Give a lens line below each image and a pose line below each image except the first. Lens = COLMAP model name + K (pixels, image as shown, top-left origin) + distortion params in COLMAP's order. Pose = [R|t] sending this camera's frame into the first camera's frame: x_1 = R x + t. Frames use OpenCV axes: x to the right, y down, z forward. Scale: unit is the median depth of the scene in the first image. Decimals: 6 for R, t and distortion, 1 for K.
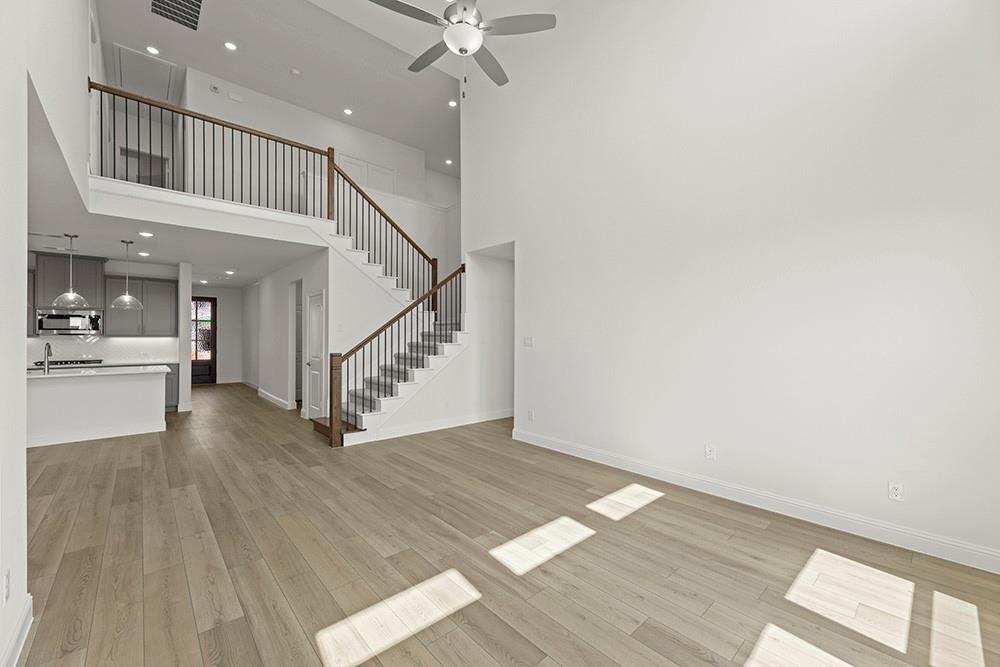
lens RADIAL K [[401.6, 0, 500.4], [0, 401.6, 336.4], [0, 0, 1]] dist [-0.001143, 0.000322]
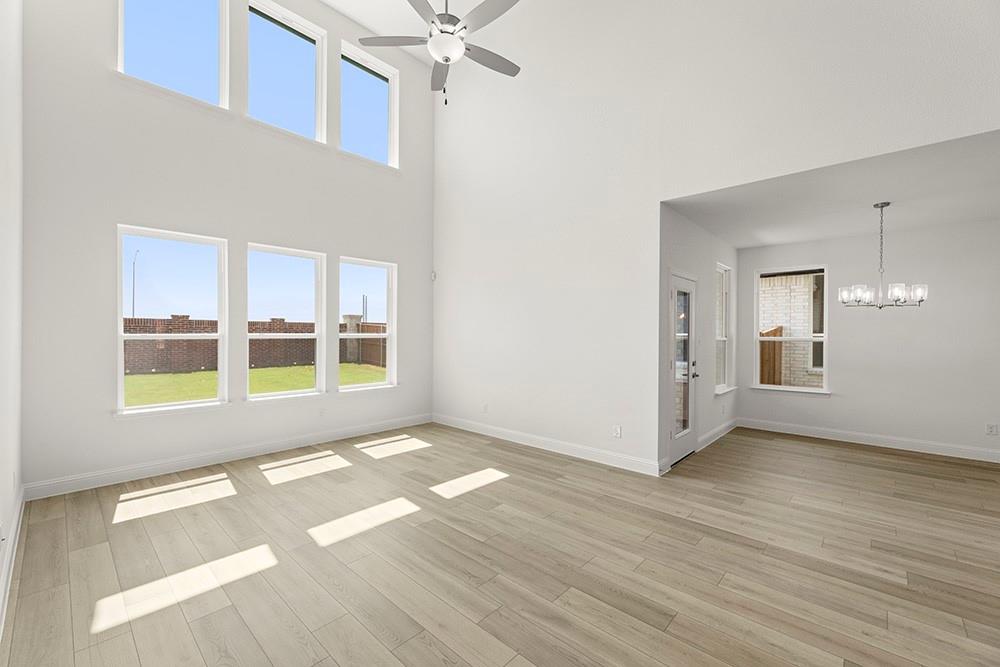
lens RADIAL K [[413.8, 0, 499.5], [0, 413.8, 336.2], [0, 0, 1]] dist [0.000489, -0.000045]
pose [[-0.995685, -0.010715, -0.092181, -0.130629], [-0.011040, 0.999935, 0.003014, 0.007334], [0.092142, 0.004019, -0.995738, 2.048302]]
